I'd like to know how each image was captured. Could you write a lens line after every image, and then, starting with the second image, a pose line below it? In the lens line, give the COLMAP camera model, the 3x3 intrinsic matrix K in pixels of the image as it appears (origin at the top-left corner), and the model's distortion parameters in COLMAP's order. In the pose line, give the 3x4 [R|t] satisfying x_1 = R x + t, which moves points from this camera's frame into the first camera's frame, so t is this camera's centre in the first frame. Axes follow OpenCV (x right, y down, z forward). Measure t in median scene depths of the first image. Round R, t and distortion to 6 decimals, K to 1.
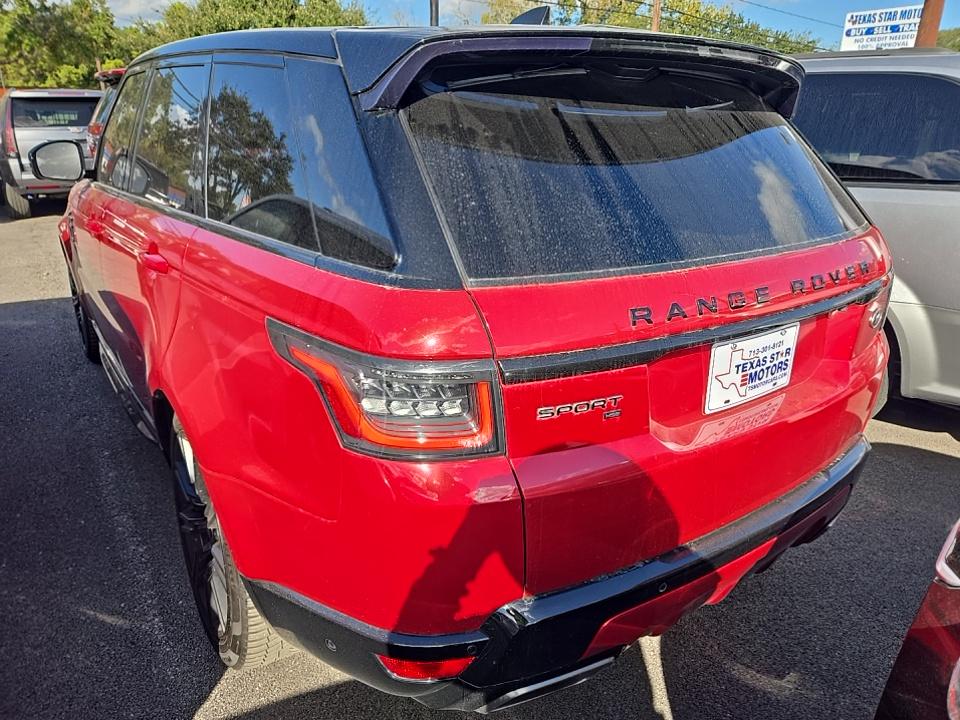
lens RADIAL K [[643.1, 0, 480.0], [0, 643.1, 360.0], [0, 0, 1]] dist [0.068351, -0.052160]
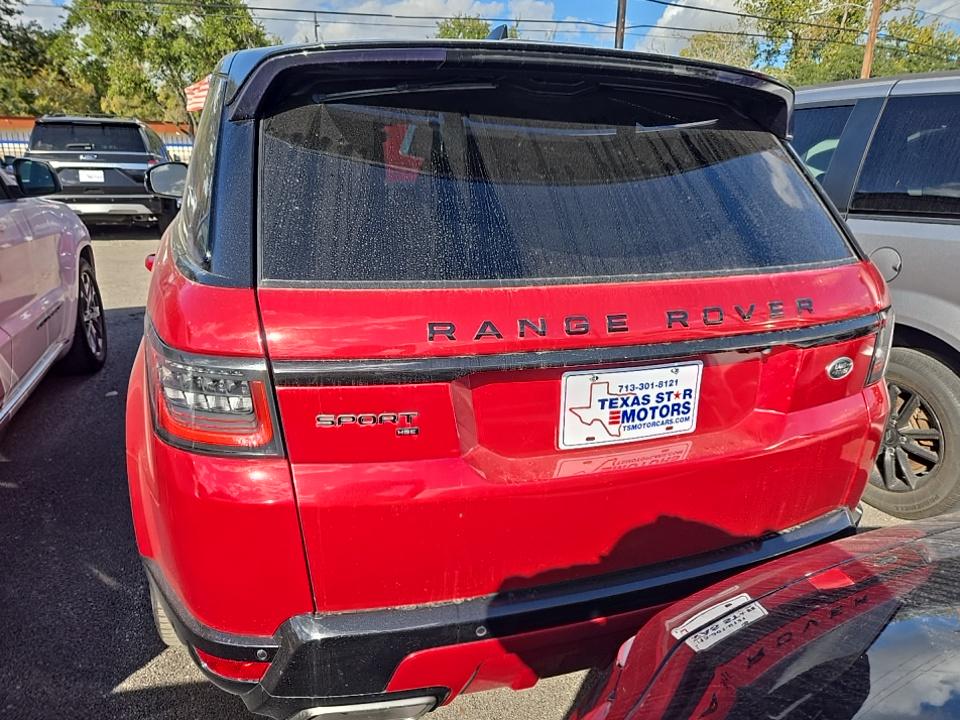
lens RADIAL K [[643.1, 0, 480.0], [0, 643.1, 360.0], [0, 0, 1]] dist [0.068351, -0.052160]
pose [[0.965043, 0.086977, -0.247237, 0.461879], [-0.099258, 0.994350, -0.037626, 0.003701], [0.242568, 0.060851, 0.968224, 0.085126]]
